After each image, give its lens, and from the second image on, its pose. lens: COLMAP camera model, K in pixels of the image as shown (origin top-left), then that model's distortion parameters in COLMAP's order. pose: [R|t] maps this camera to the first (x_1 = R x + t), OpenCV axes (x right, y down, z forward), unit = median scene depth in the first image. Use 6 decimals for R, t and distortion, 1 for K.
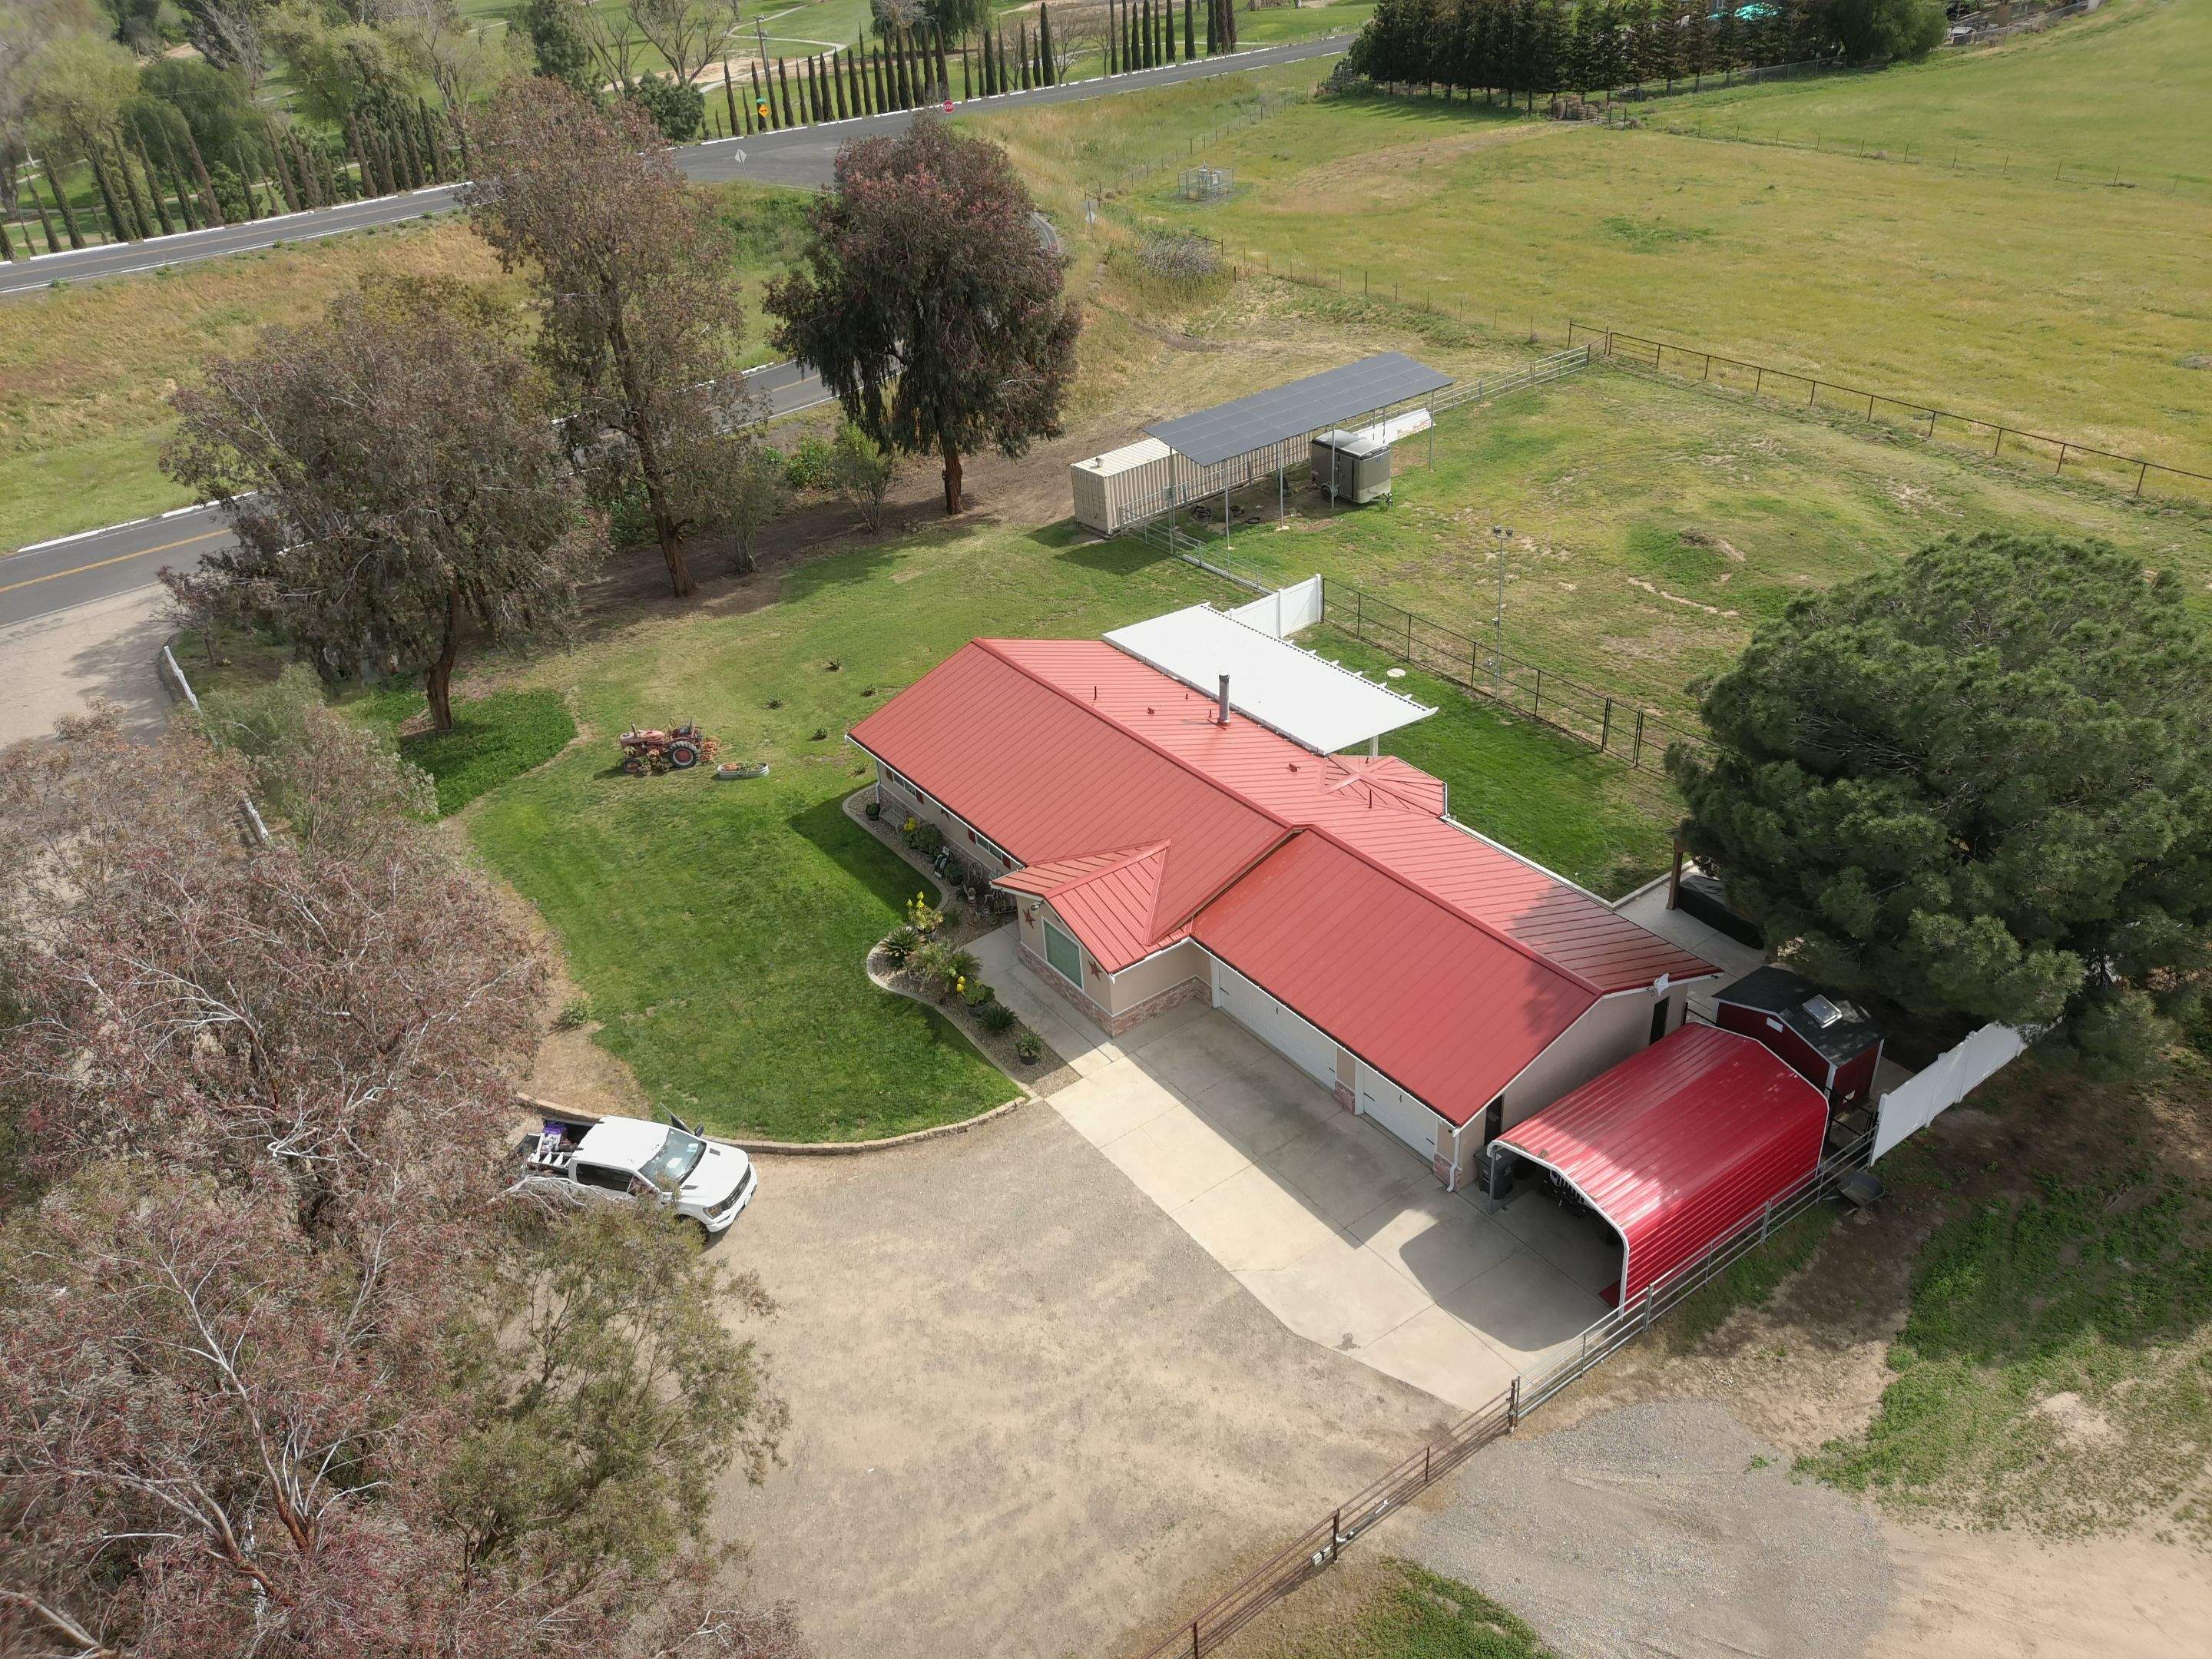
lens RADIAL K [[1659.6, 0, 1081.9], [0, 1659.6, 788.7], [0, 0, 1]] dist [0.058745, -0.076183]
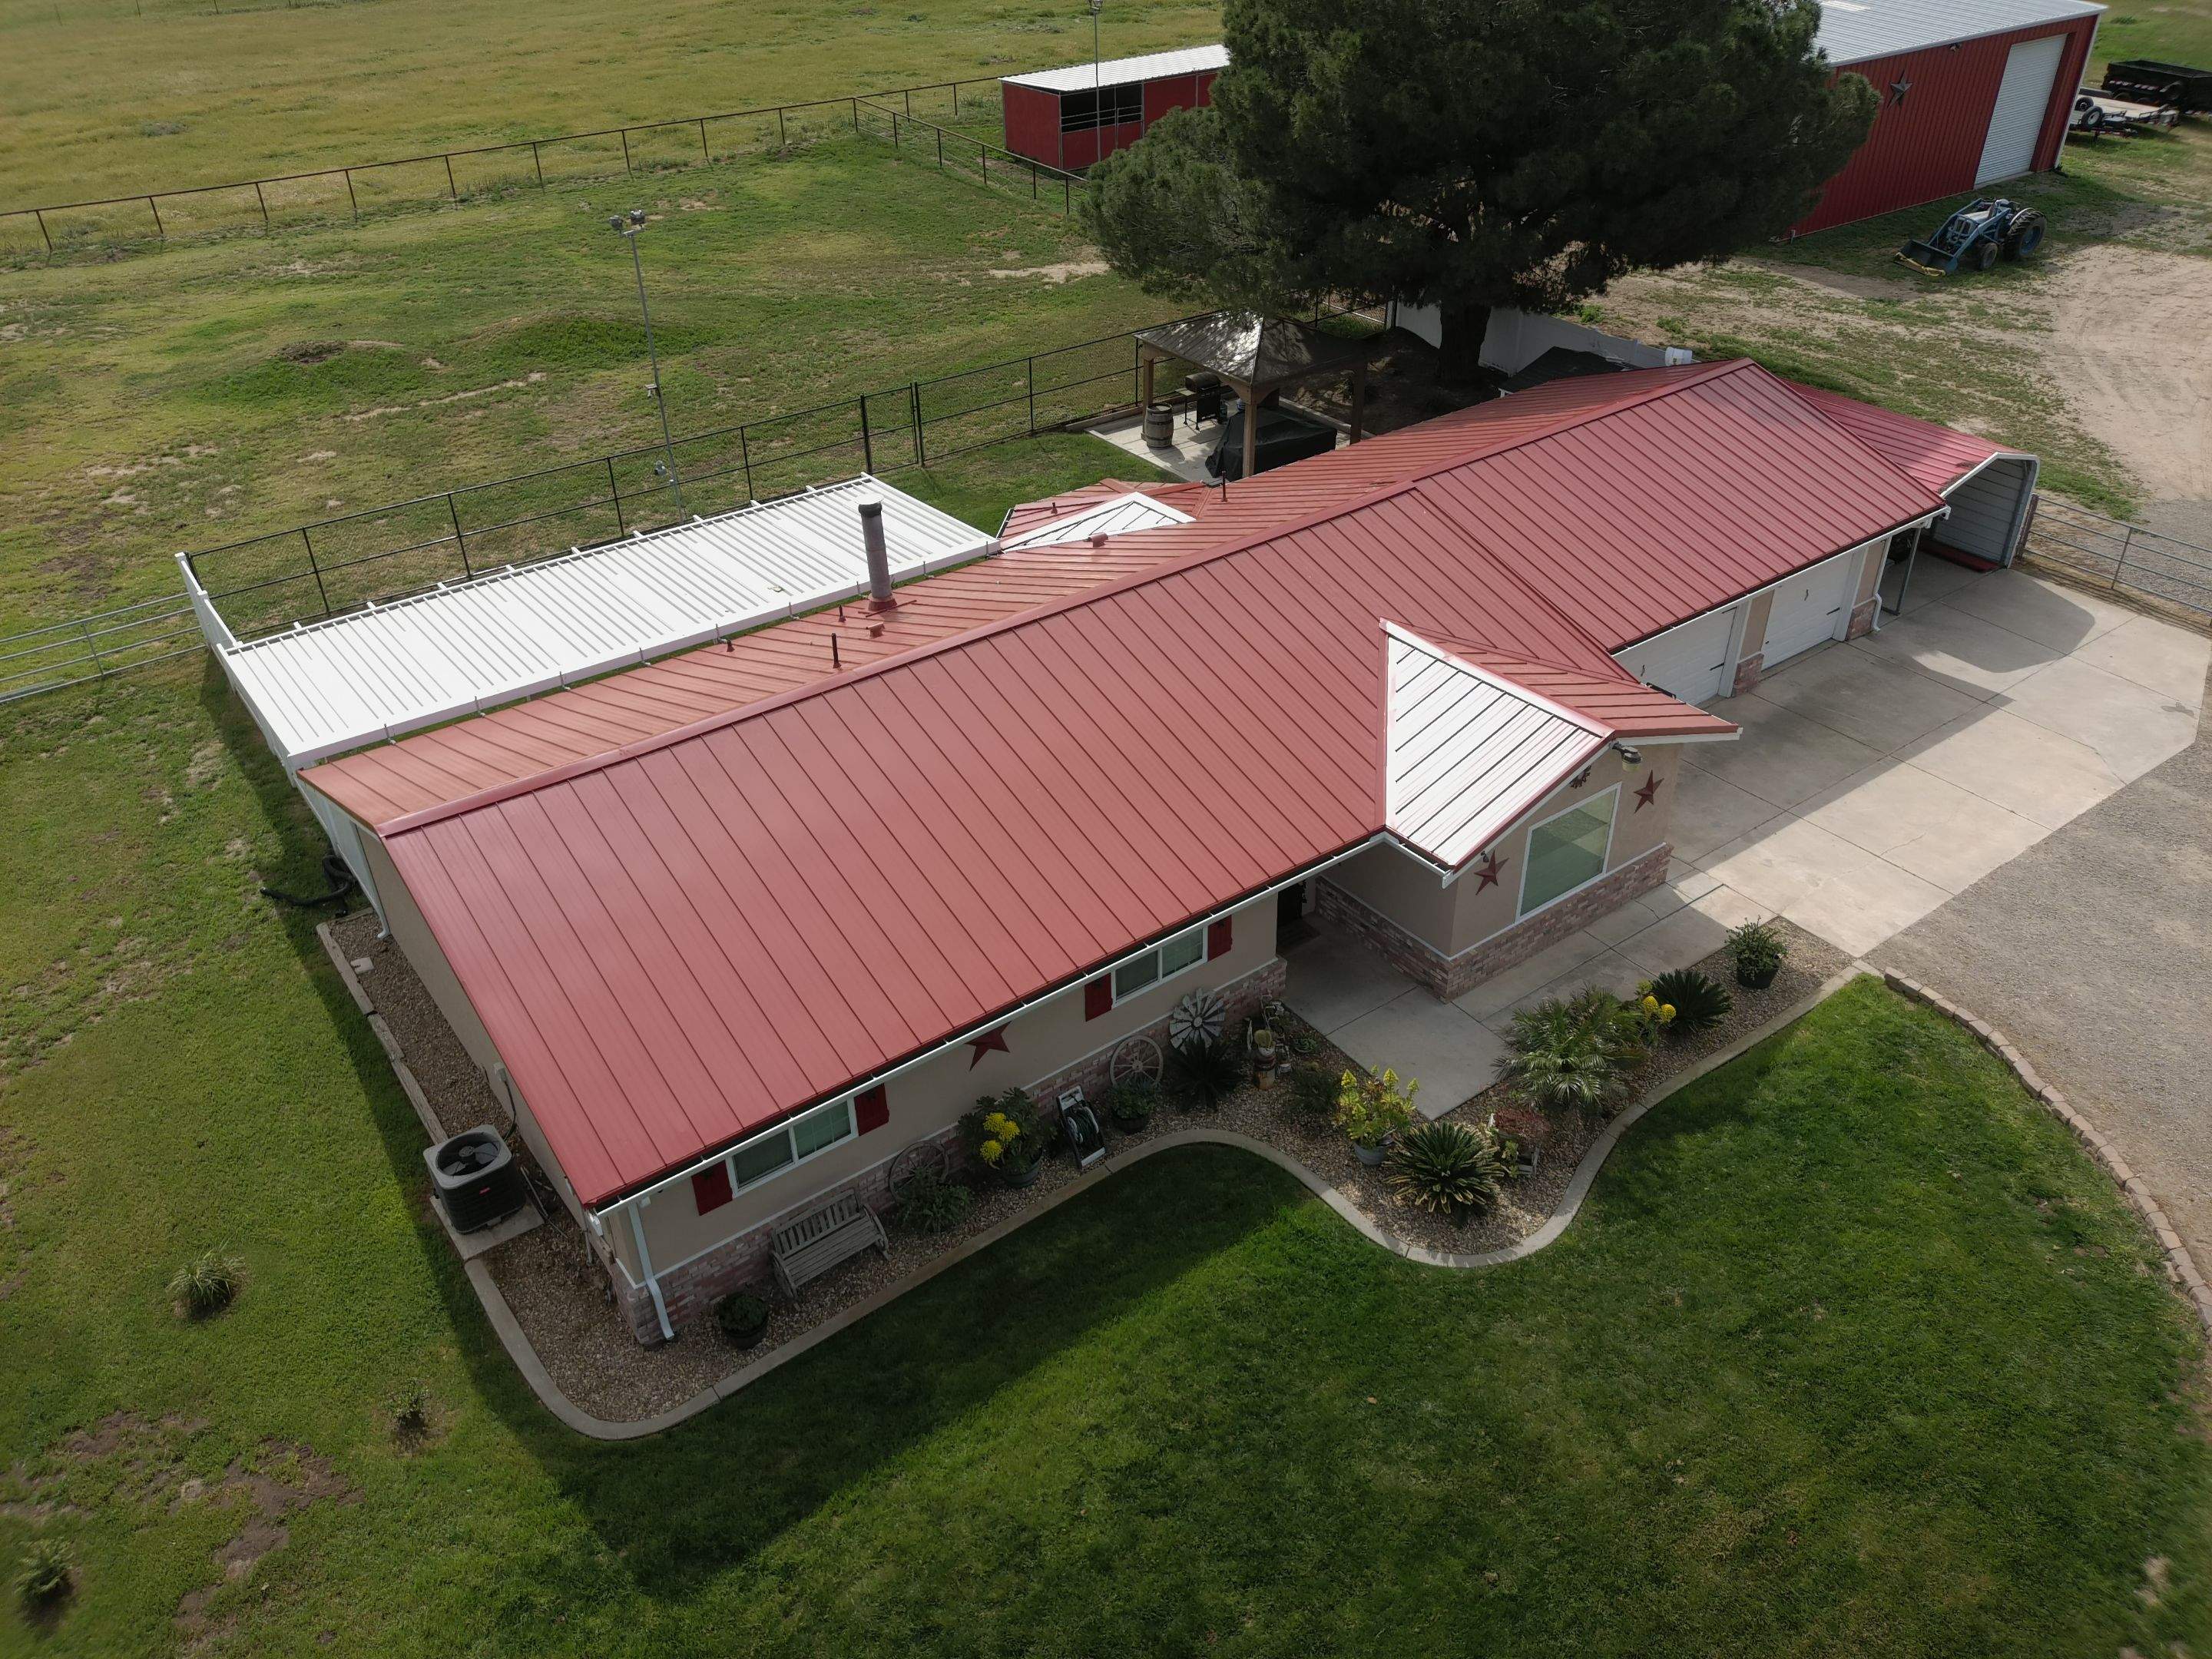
lens RADIAL K [[1659.6, 0, 1090.7], [0, 1659.6, 819.1], [0, 0, 1]] dist [0.058745, -0.076183]
pose [[-0.020642, -0.484752, 0.874408, -0.365714], [0.518995, 0.742329, 0.423783, -0.162774], [-0.854528, 0.462561, 0.236261, 0.813528]]
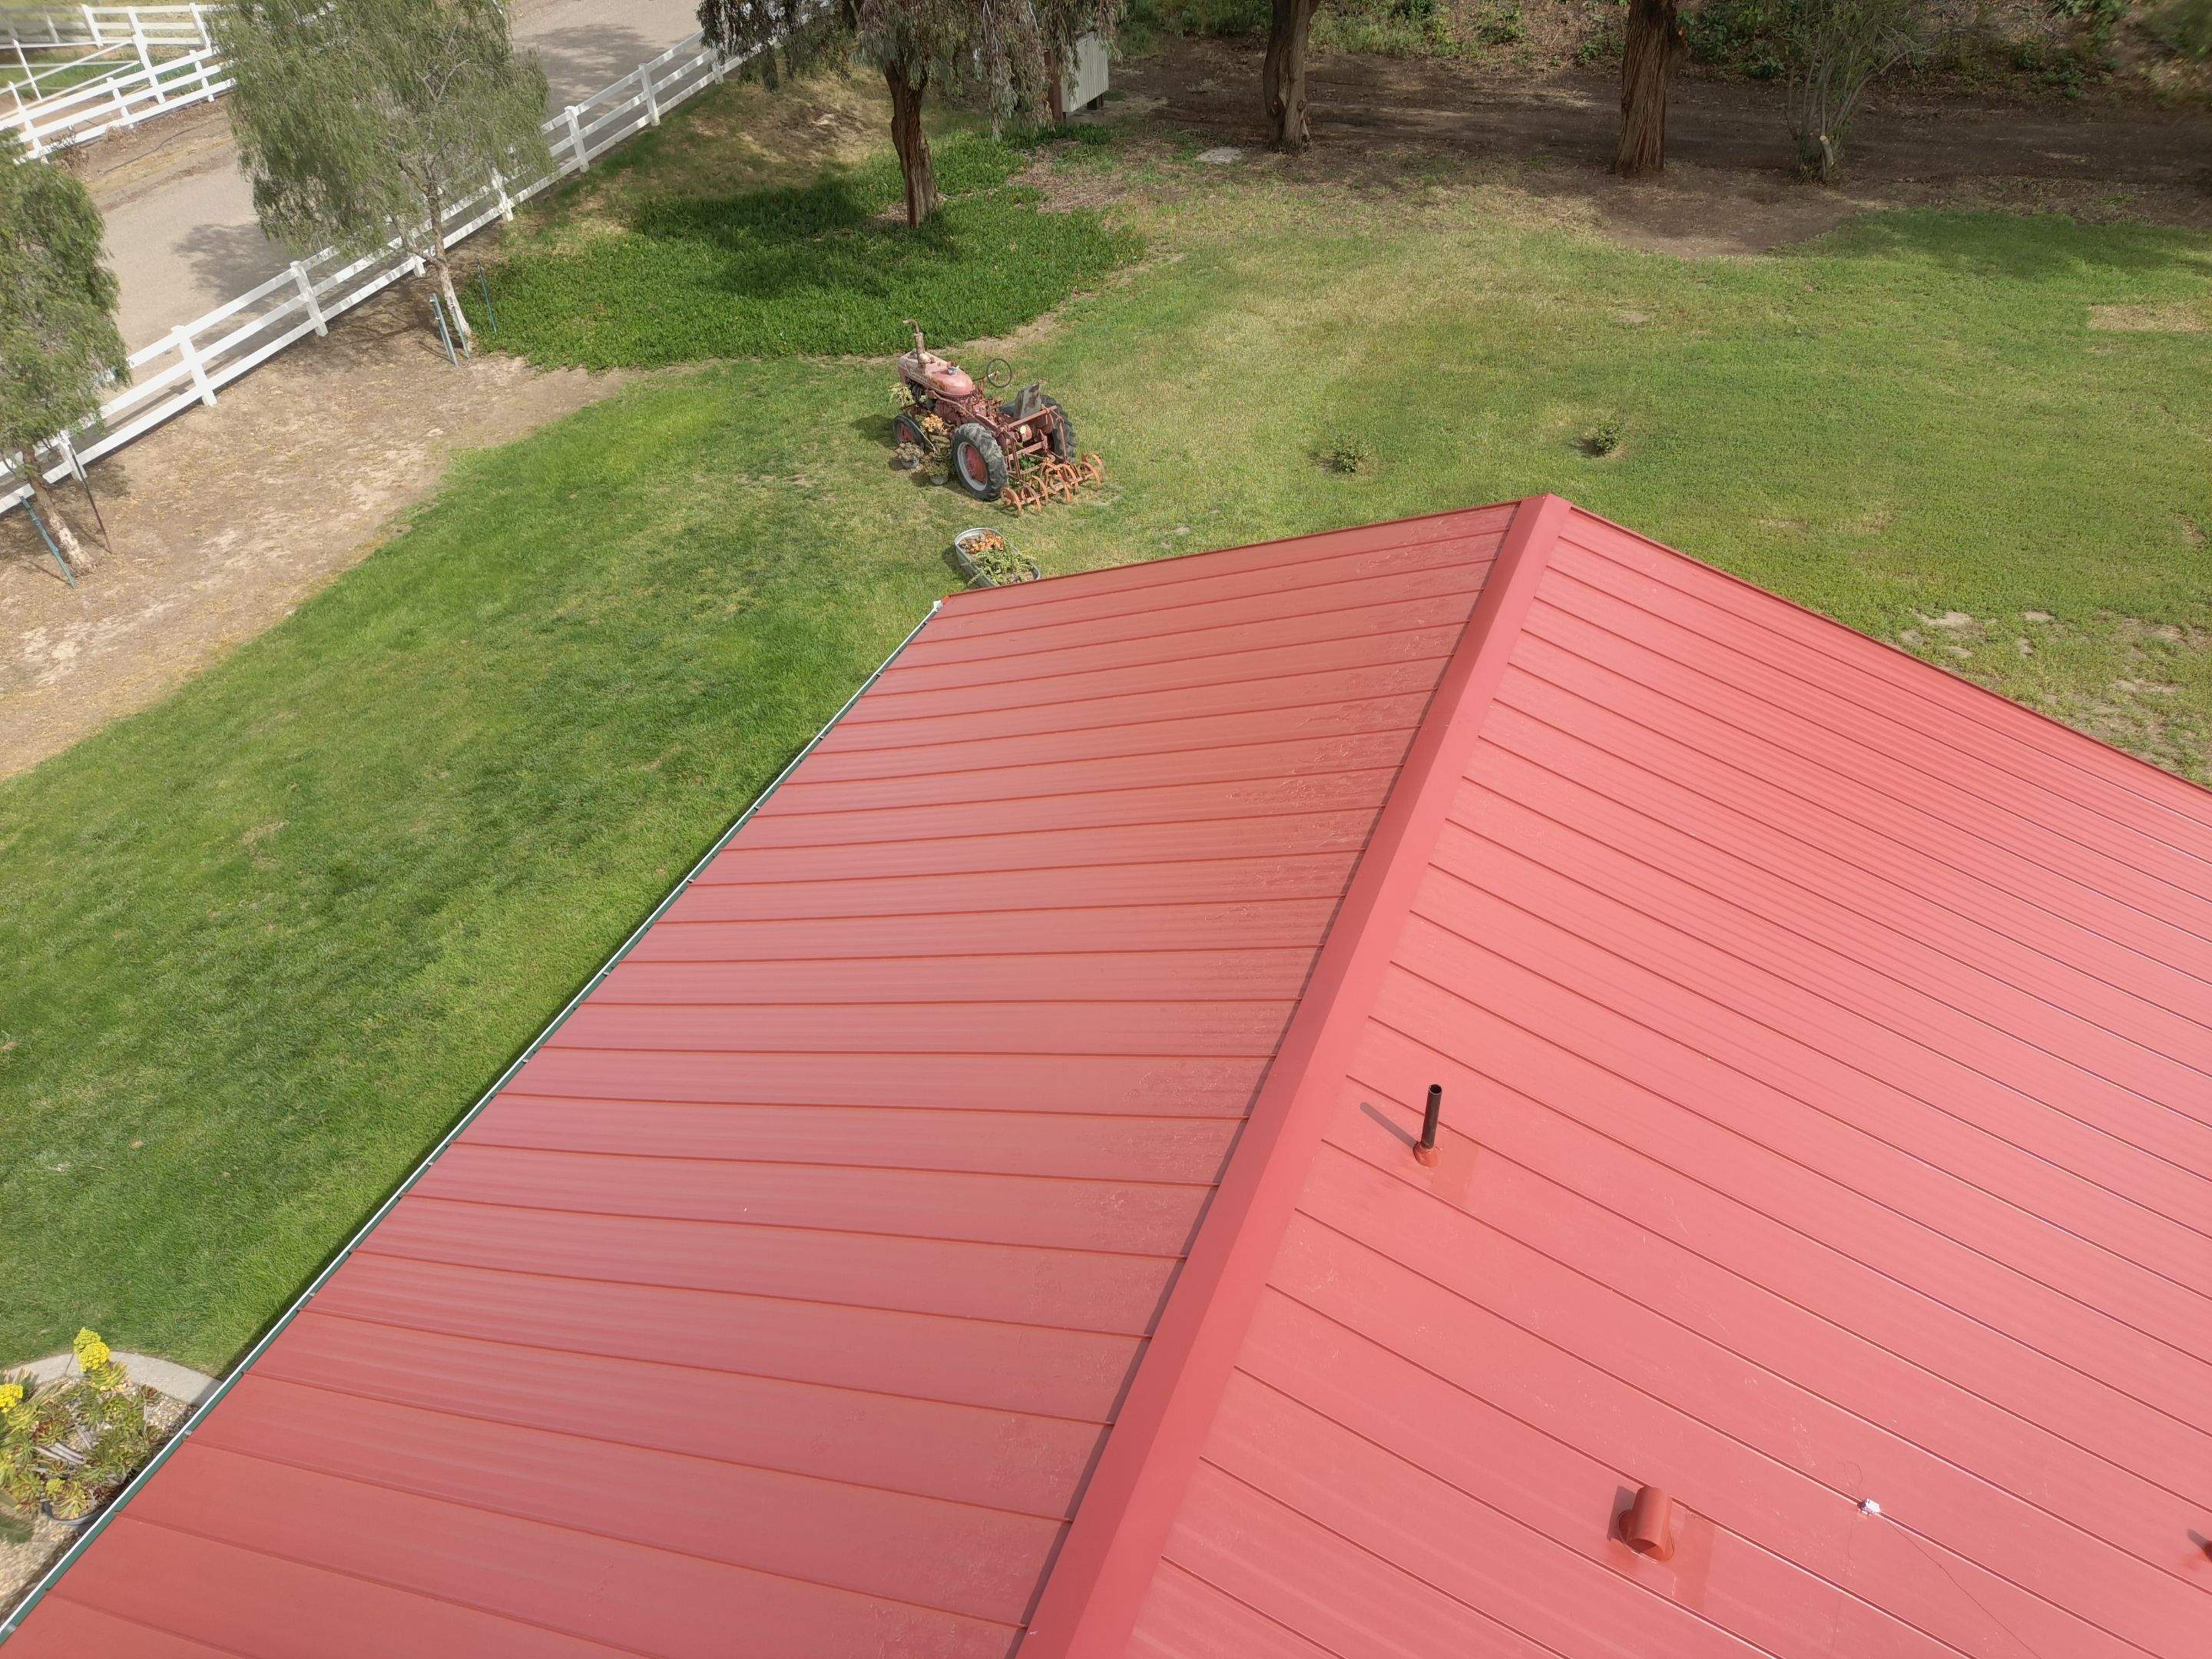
lens RADIAL K [[1659.6, 0, 1099.3], [0, 1659.6, 836.5], [0, 0, 1]] dist [0.058745, -0.076183]
pose [[0.540797, 0.563031, -0.624928, 0.065753], [-0.407691, 0.825292, 0.390743, -0.117727], [0.735749, 0.043465, 0.675859, 0.826891]]
